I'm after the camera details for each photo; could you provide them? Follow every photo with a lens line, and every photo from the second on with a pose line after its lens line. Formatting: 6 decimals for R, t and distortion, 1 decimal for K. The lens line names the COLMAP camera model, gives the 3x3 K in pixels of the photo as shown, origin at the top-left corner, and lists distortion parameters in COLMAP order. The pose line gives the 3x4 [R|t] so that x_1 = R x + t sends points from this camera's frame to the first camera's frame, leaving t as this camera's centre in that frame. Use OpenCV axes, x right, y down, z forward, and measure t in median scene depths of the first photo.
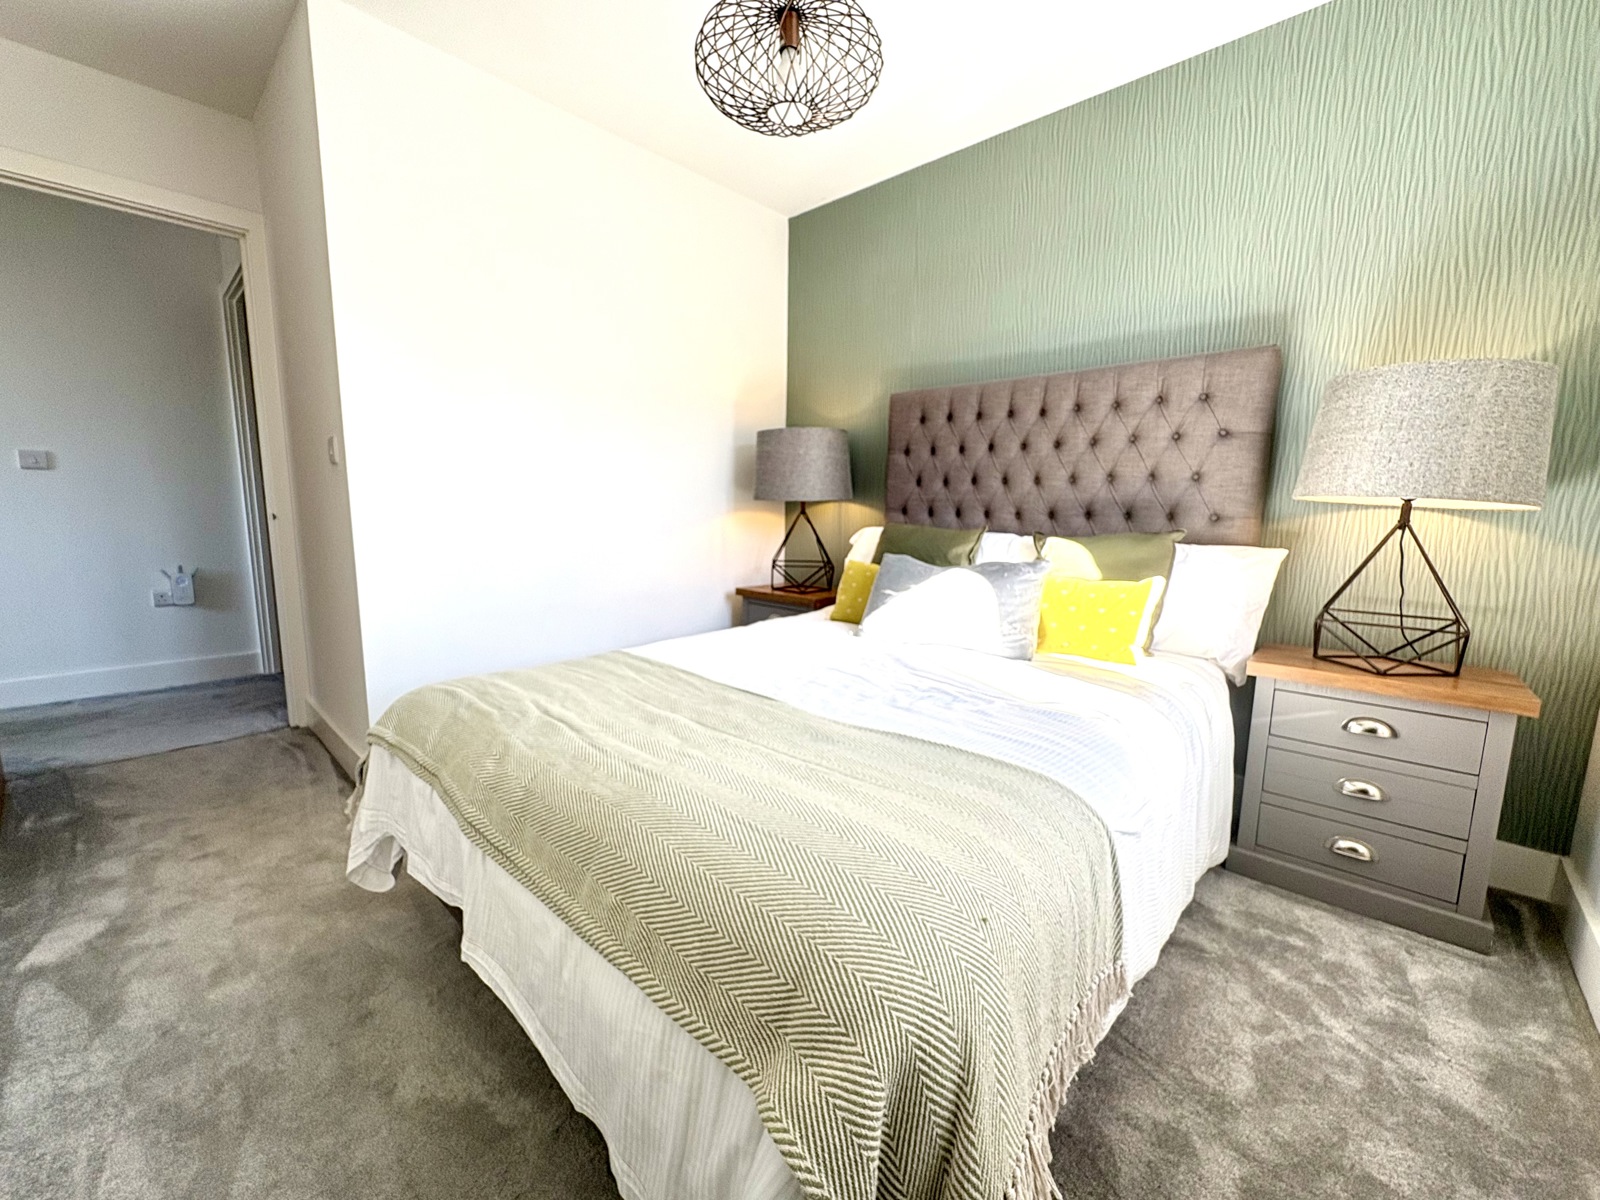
lens RADIAL K [[636.3, 0, 798.8], [0, 636.3, 598.4], [0, 0, 1]] dist [-0.000288, 0.000268]
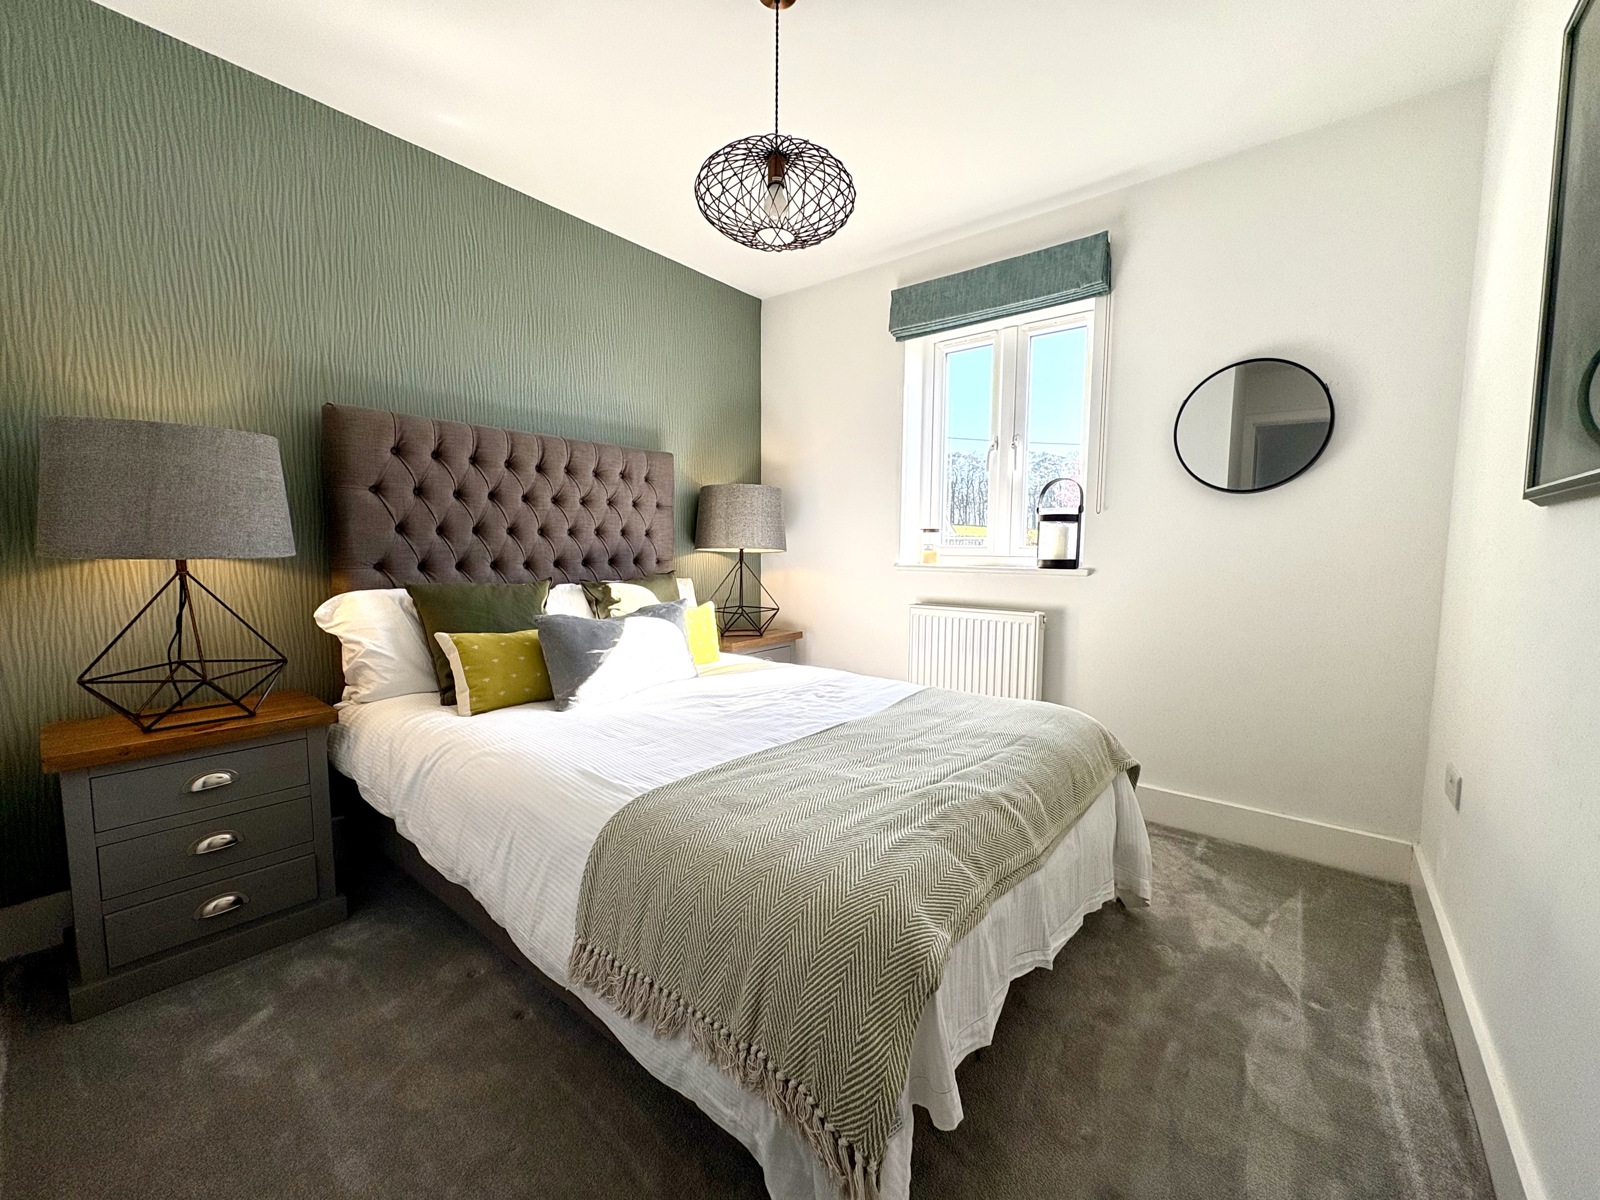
lens RADIAL K [[636.3, 0, 798.8], [0, 636.3, 598.4], [0, 0, 1]] dist [-0.000288, 0.000268]
pose [[-0.058722, -0.101204, 0.993131, -0.810154], [0.136416, 0.984702, 0.108411, -0.149231], [-0.988910, 0.141845, -0.044017, 0.718174]]
